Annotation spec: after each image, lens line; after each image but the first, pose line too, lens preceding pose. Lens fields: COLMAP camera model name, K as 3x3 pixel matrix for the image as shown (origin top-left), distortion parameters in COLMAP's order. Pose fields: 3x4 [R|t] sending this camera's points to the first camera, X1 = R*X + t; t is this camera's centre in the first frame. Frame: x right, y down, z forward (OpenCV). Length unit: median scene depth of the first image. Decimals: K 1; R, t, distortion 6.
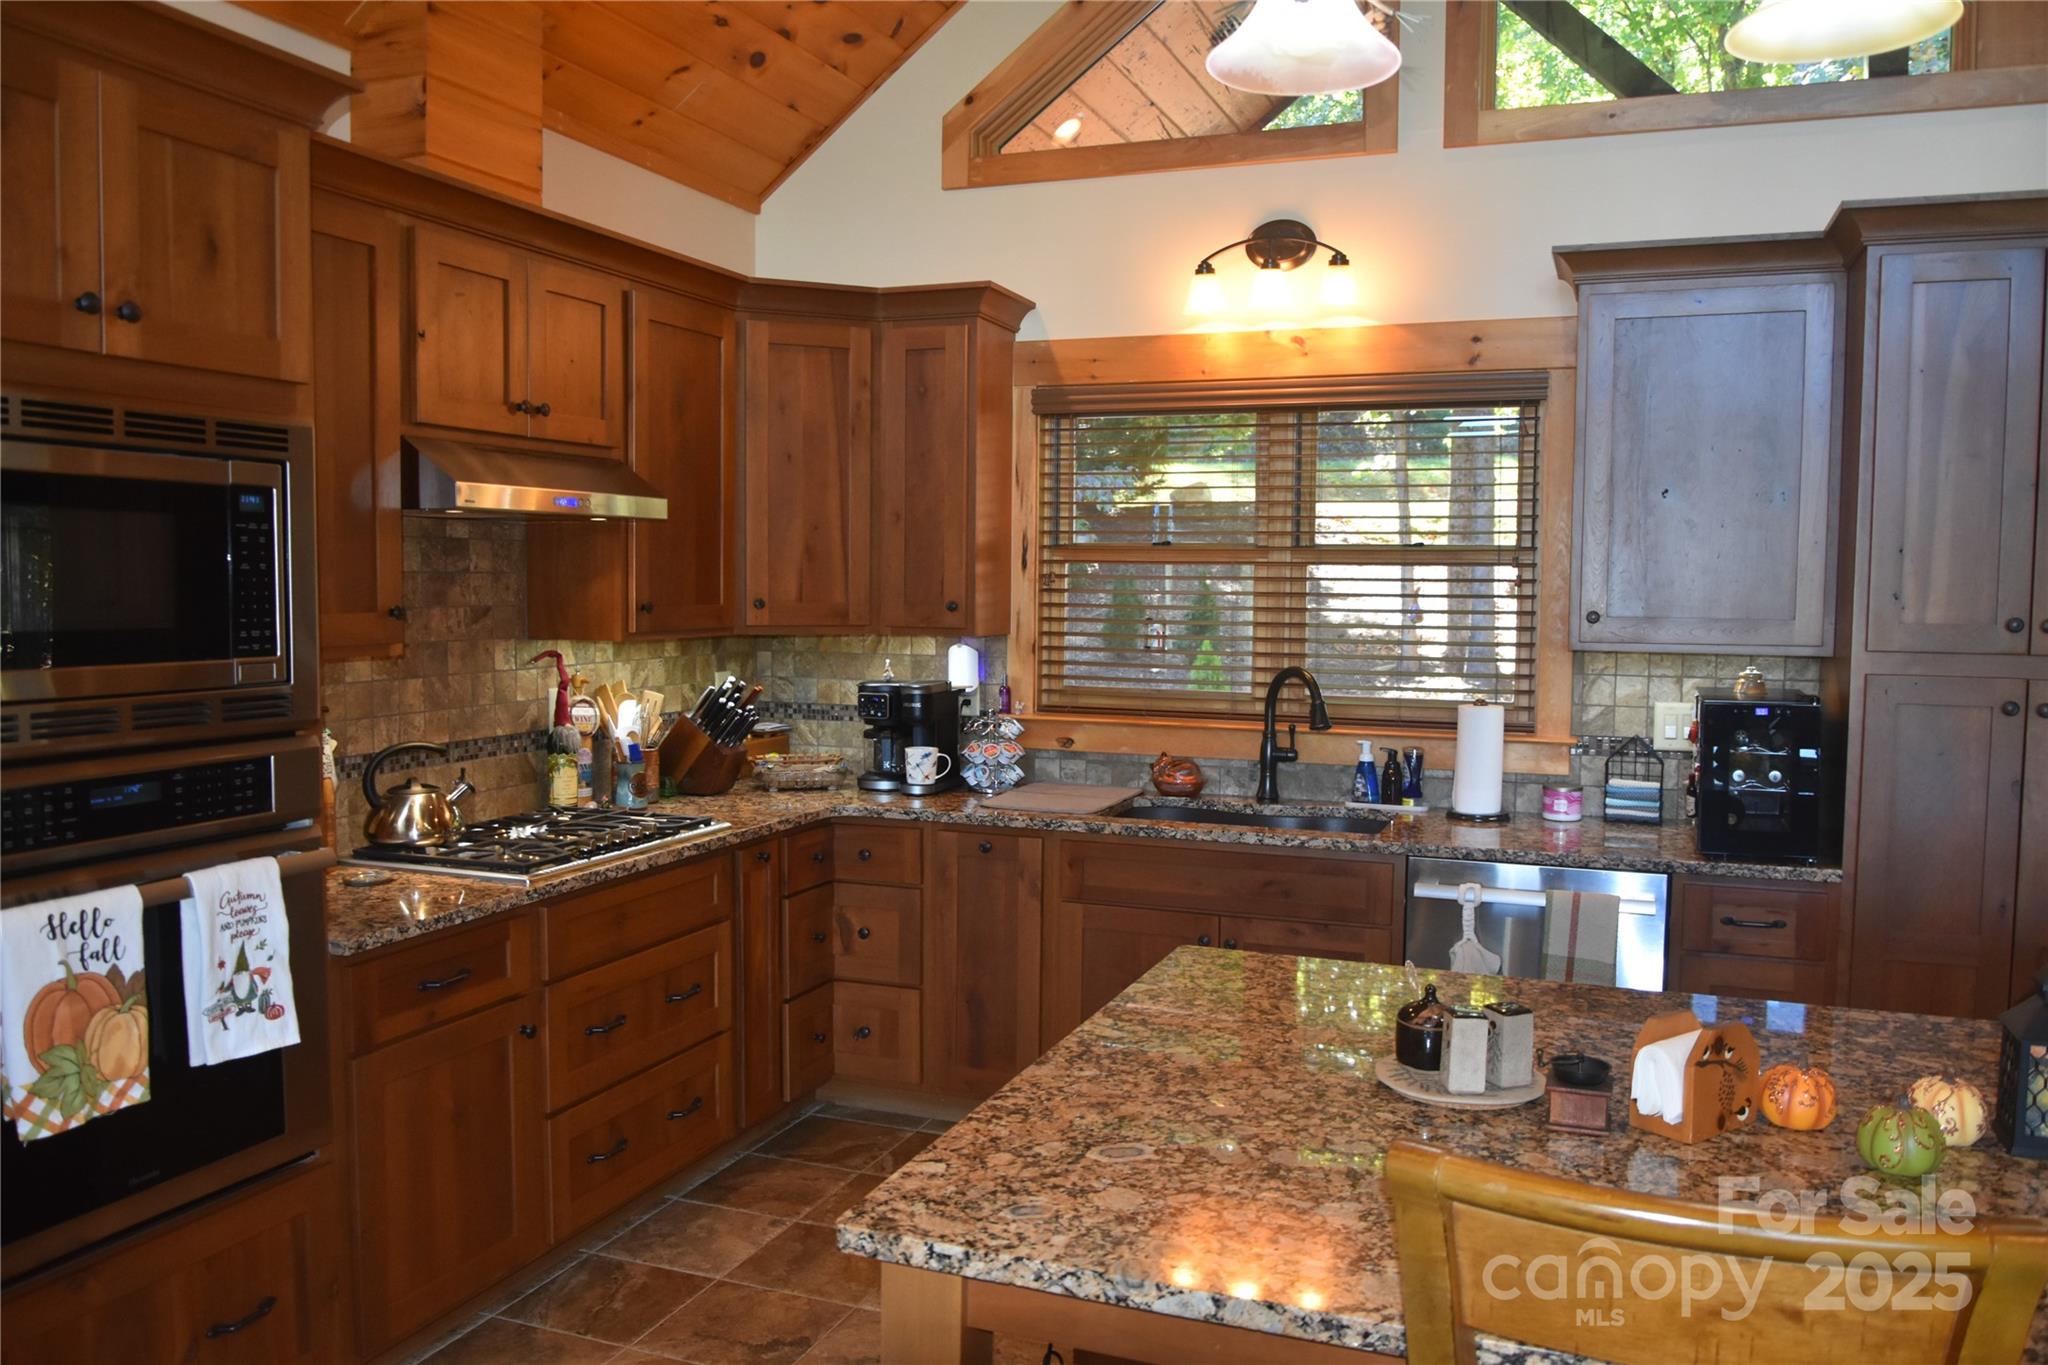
lens RADIAL K [[1626.8, 0, 1024.9], [0, 1626.8, 682.2], [0, 0, 1]] dist [-0.008844, -0.001515]
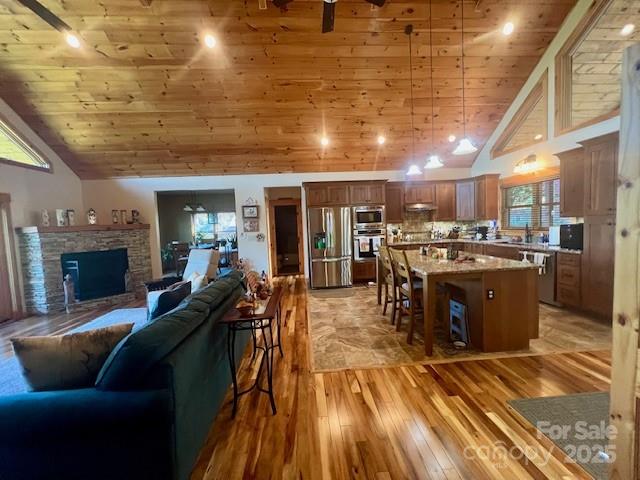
lens RADIAL K [[258.3, 0, 319.3], [0, 258.3, 240.3], [0, 0, 1]] dist [0.000093, 0.000006]
pose [[0.404589, 0.027077, -0.914098, 0.849434], [-0.011894, 0.999633, 0.024346, 0.054688], [0.914421, 0.001022, 0.404763, -0.246104]]
